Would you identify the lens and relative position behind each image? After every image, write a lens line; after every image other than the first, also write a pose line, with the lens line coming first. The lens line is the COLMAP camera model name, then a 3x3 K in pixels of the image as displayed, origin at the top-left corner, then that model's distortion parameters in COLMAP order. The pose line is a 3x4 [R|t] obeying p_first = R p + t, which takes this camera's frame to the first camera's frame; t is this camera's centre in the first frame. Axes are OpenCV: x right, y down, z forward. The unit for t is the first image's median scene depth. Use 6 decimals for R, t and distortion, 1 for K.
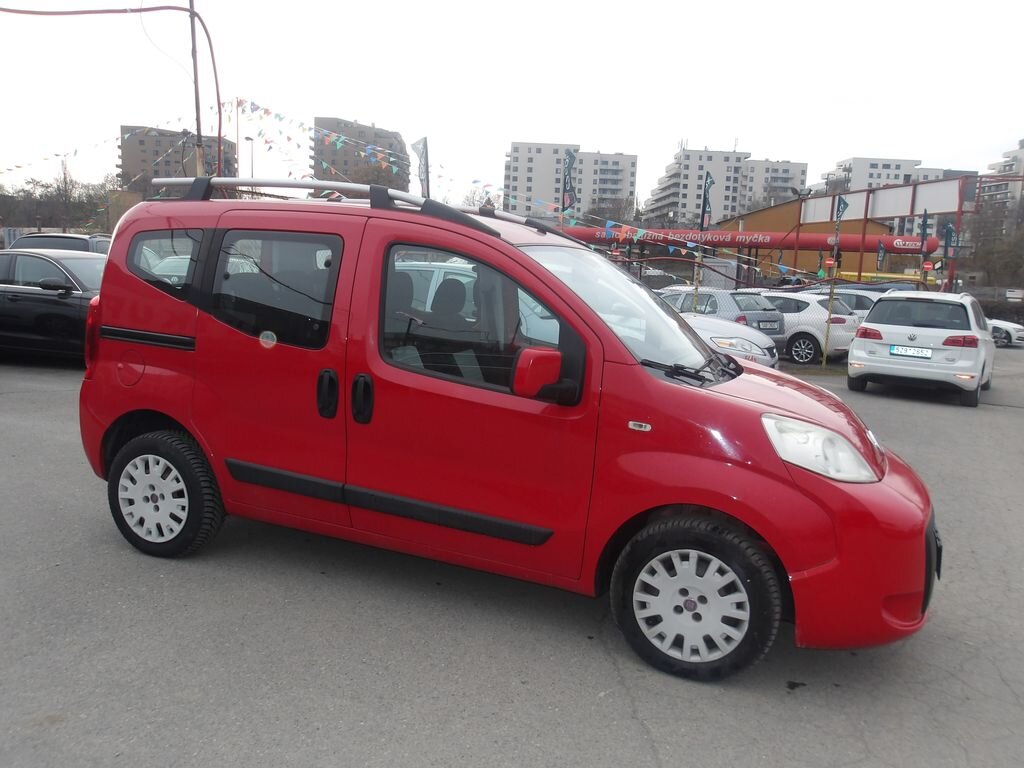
lens RADIAL K [[854.8, 0, 503.7], [0, 854.8, 378.2], [0, 0, 1]] dist [-0.003058, 0.013854]
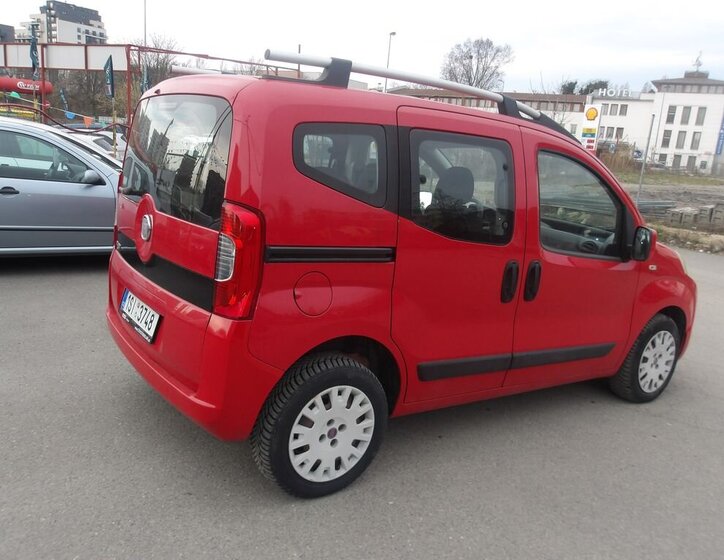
lens RADIAL K [[622.1, 0, 349.9], [0, 622.1, 284.1], [0, 0, 1]] dist [0.008427, -0.003402]
pose [[0.556275, -0.187103, 0.809661, -0.912249], [0.057050, 0.980623, 0.187414, -0.134690], [-0.829038, -0.058062, 0.556170, 0.646804]]
